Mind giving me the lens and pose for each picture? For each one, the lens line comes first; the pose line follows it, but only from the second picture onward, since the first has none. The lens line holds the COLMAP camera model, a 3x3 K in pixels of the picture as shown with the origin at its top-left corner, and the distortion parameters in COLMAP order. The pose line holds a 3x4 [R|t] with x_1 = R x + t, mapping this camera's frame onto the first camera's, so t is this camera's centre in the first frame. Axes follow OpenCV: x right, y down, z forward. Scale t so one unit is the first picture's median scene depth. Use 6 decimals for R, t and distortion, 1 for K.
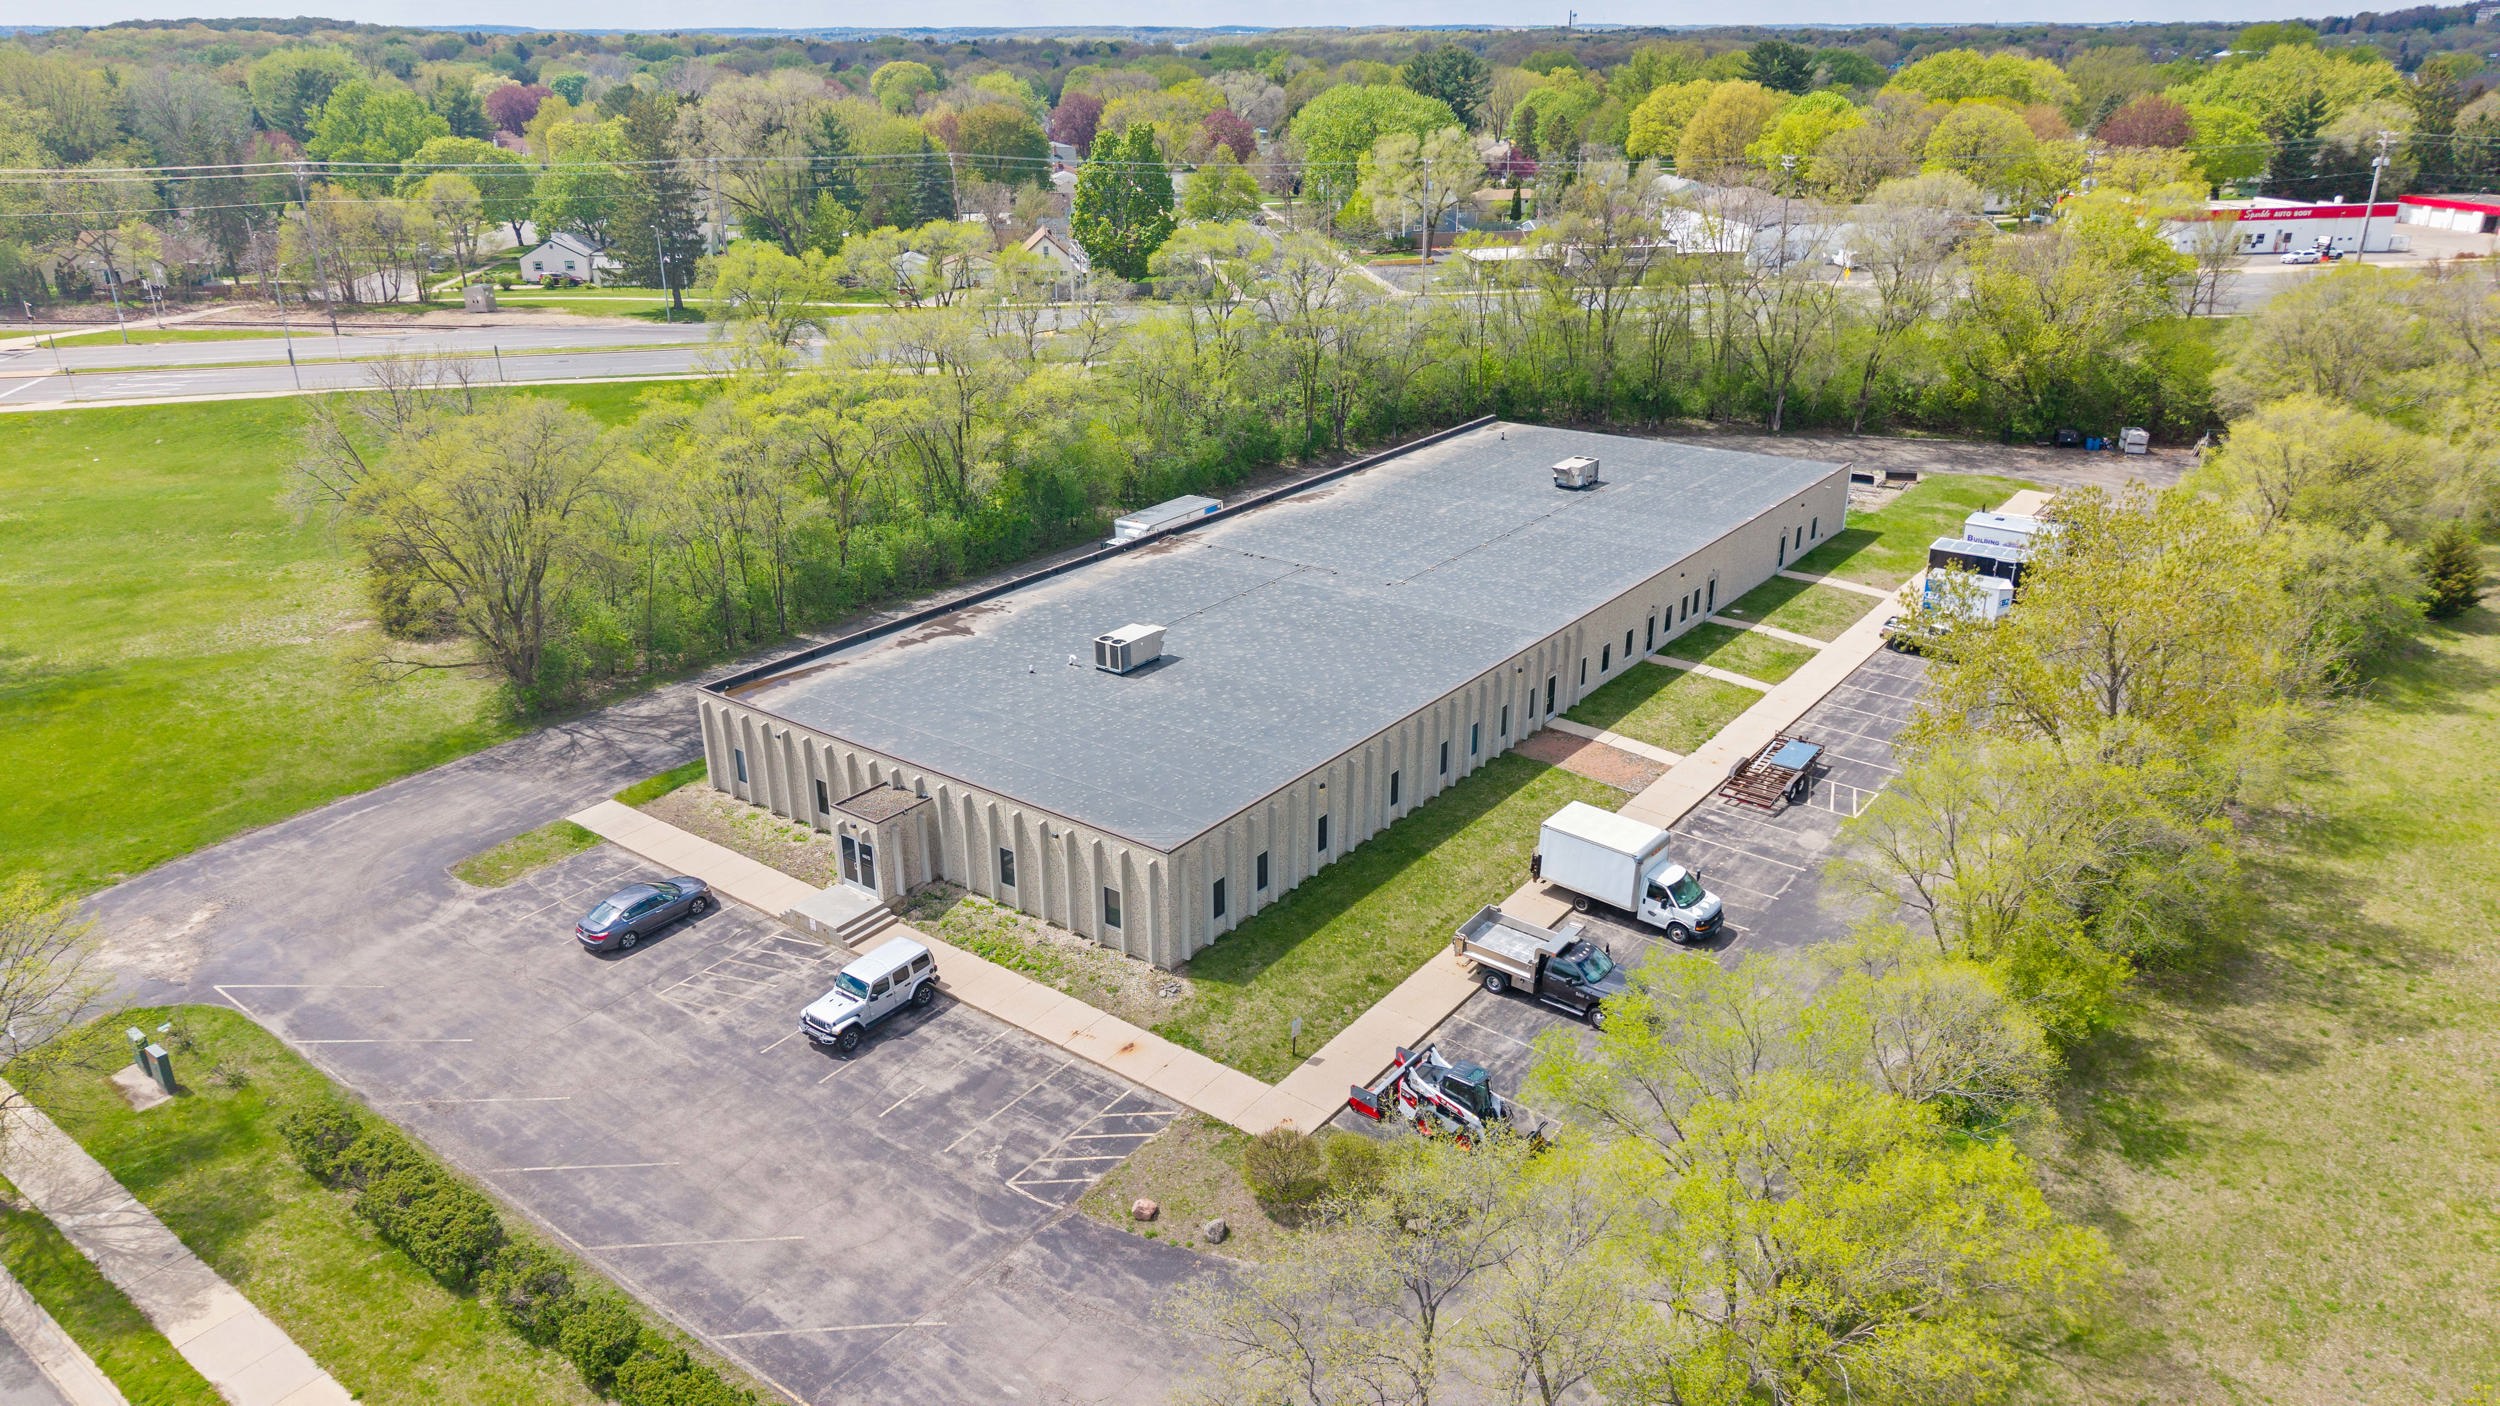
lens RADIAL K [[1669.7, 0, 1250.0], [0, 1669.7, 703.0], [0, 0, 1]] dist [0.040299, -0.047085]
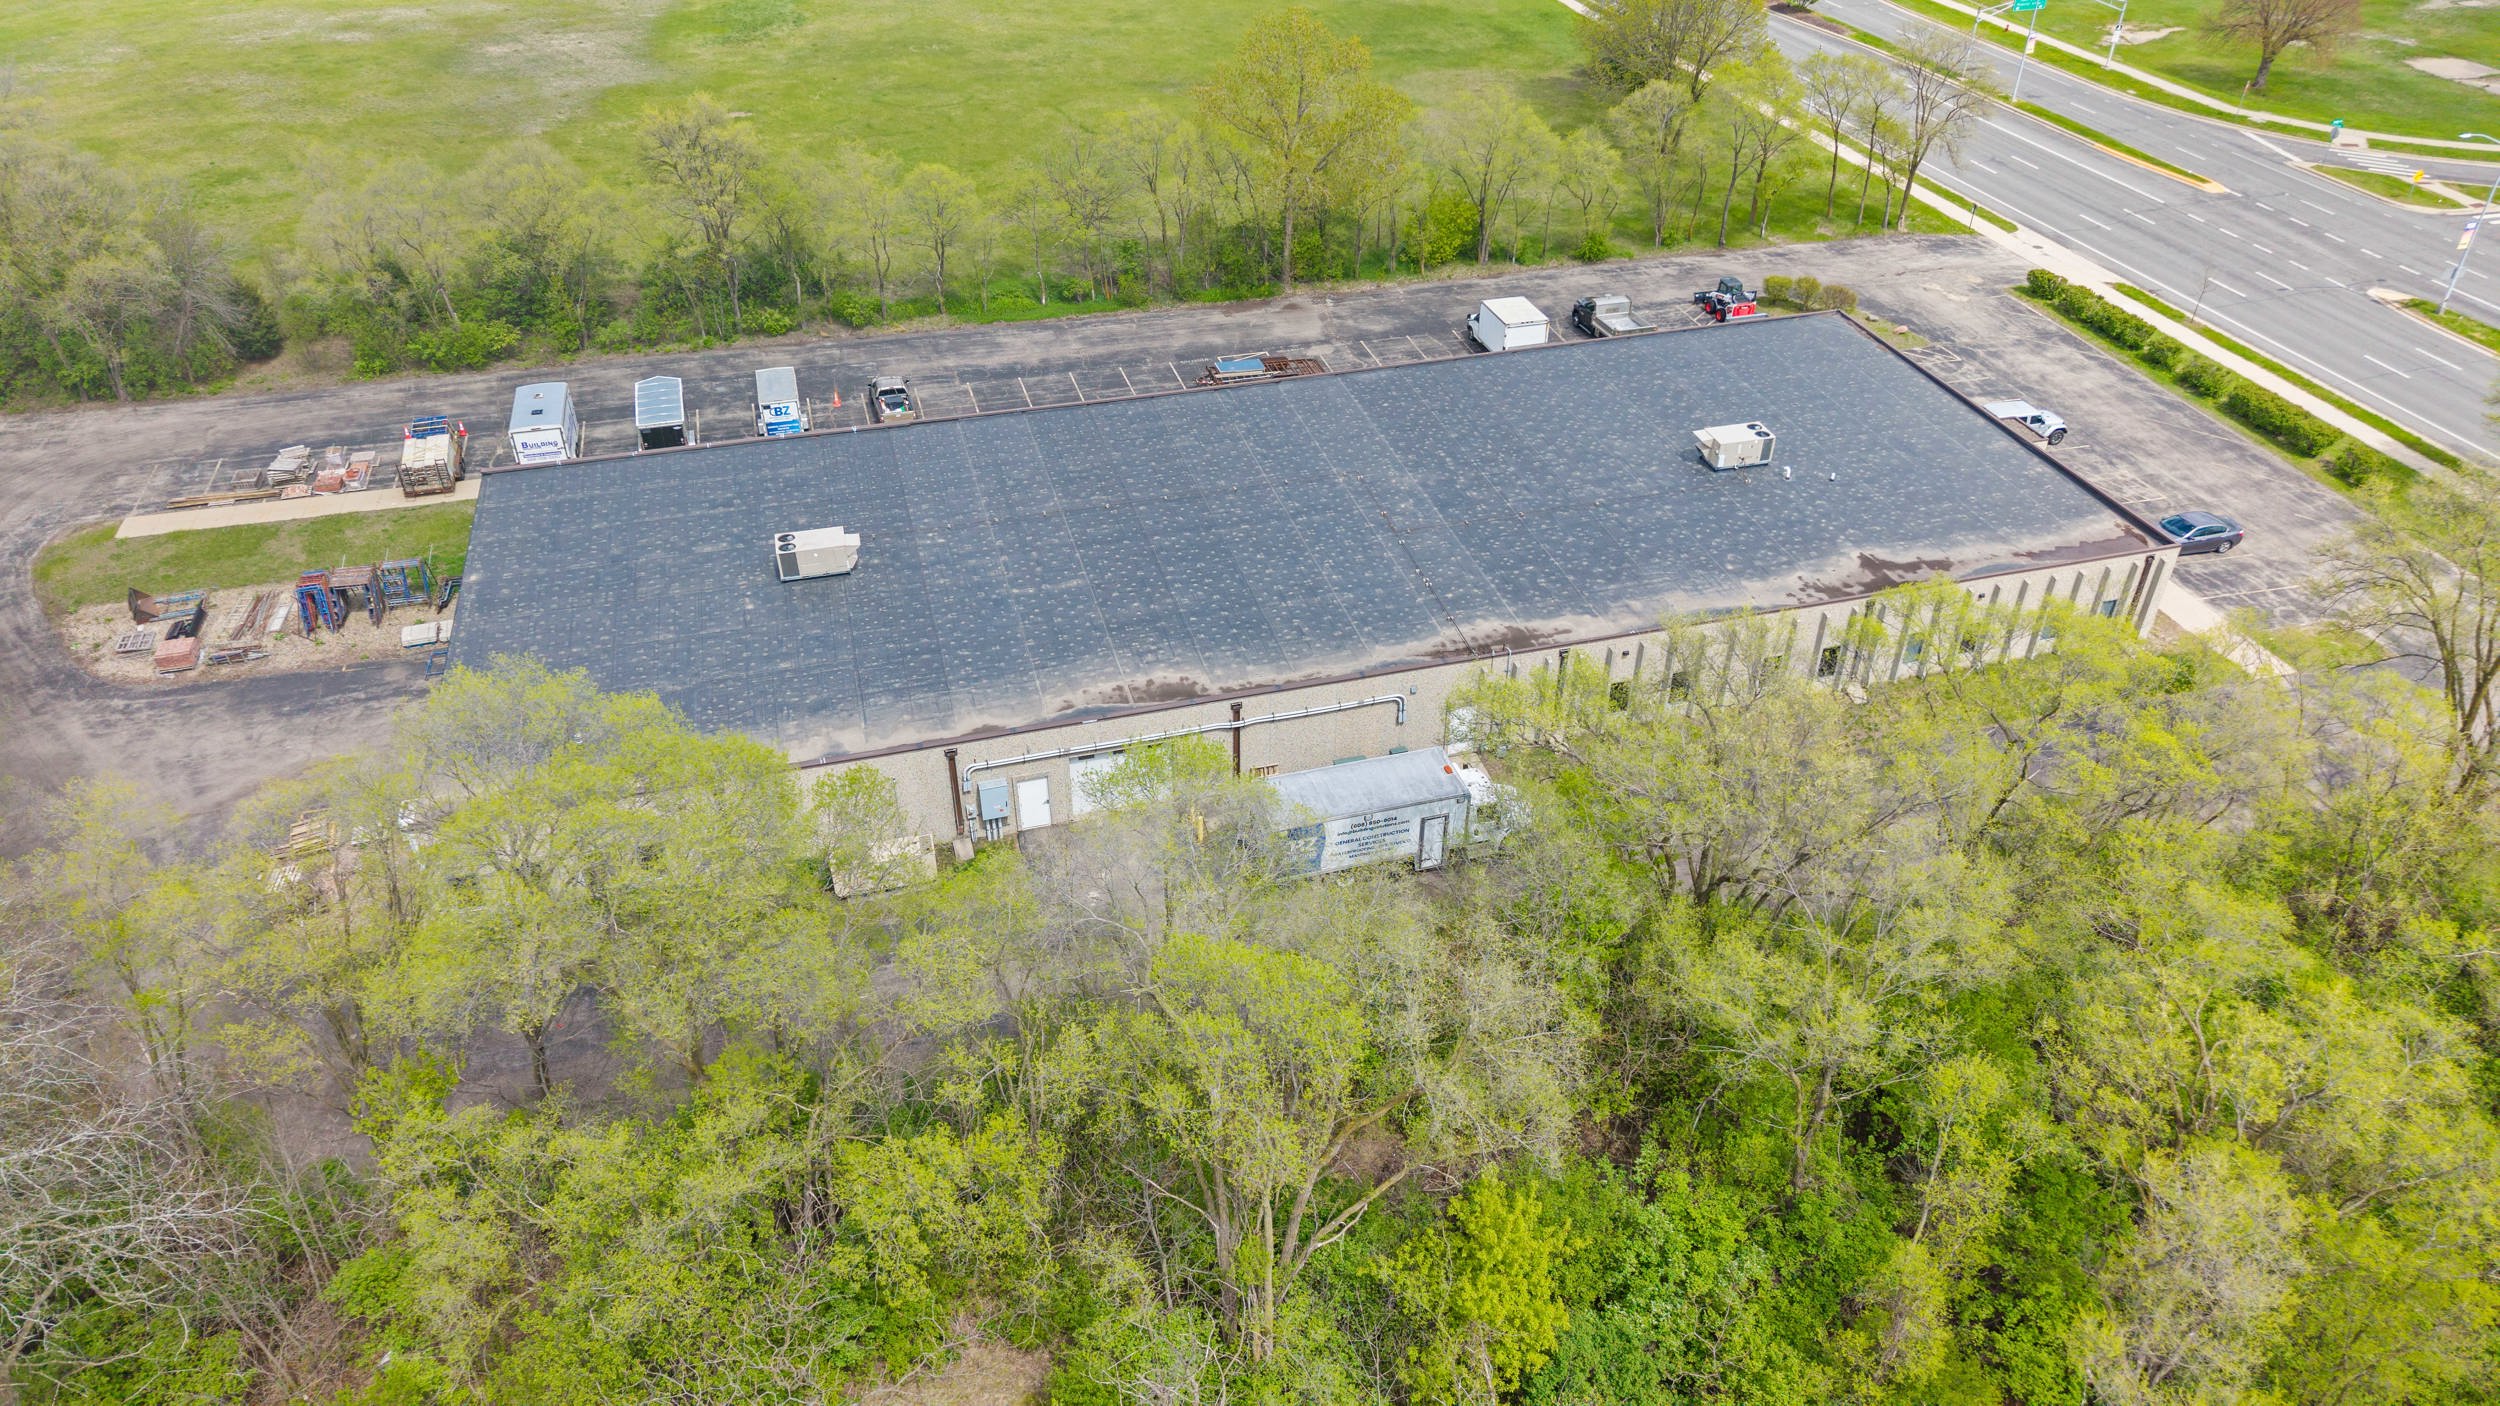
lens RADIAL K [[1669.7, 0, 1250.0], [0, 1669.7, 703.0], [0, 0, 1]] dist [0.040299, -0.047085]
pose [[-0.795575, -0.348738, 0.495422, -0.377927], [0.227621, 0.585767, 0.777860, -0.762470], [-0.561471, 0.731614, -0.386641, 1.591123]]
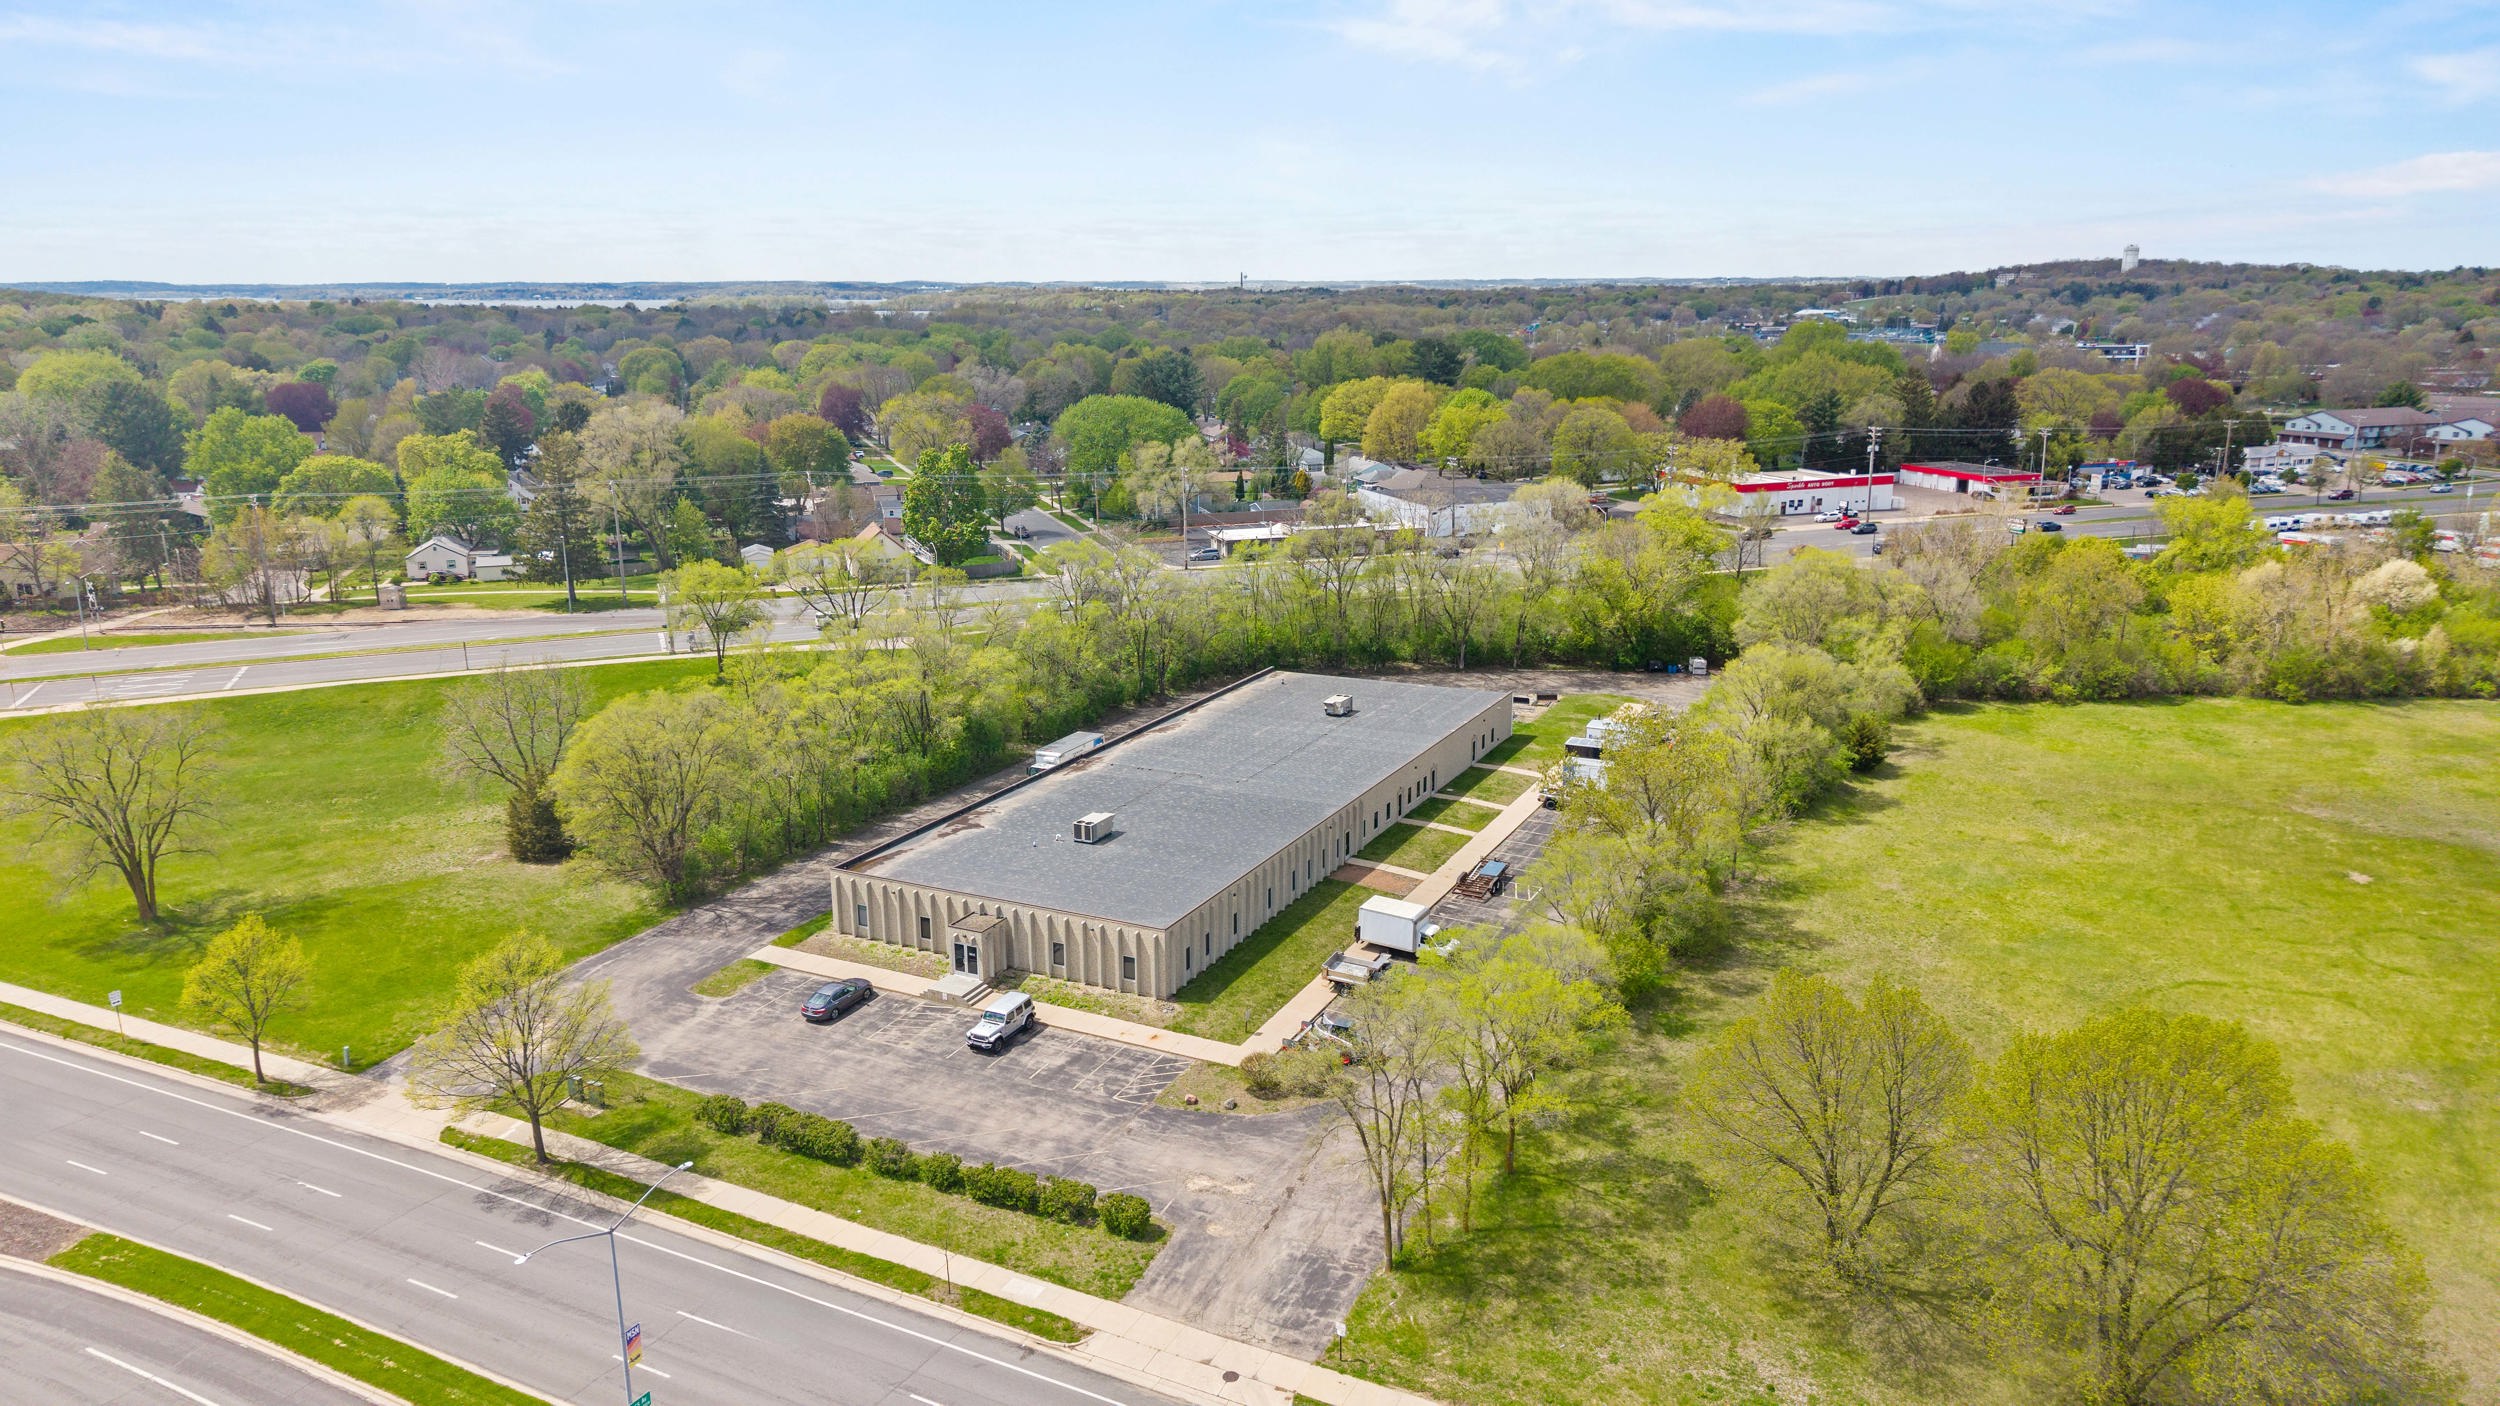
lens RADIAL K [[1662.1, 0, 1250.0], [0, 1662.1, 703.0], [0, 0, 1]] dist [0.096963, -0.169043]
pose [[0.983533, -0.045413, 0.174928, -0.189714], [0.068723, 0.989183, -0.129596, 0.062957], [-0.167150, 0.139483, 0.976015, -0.582000]]
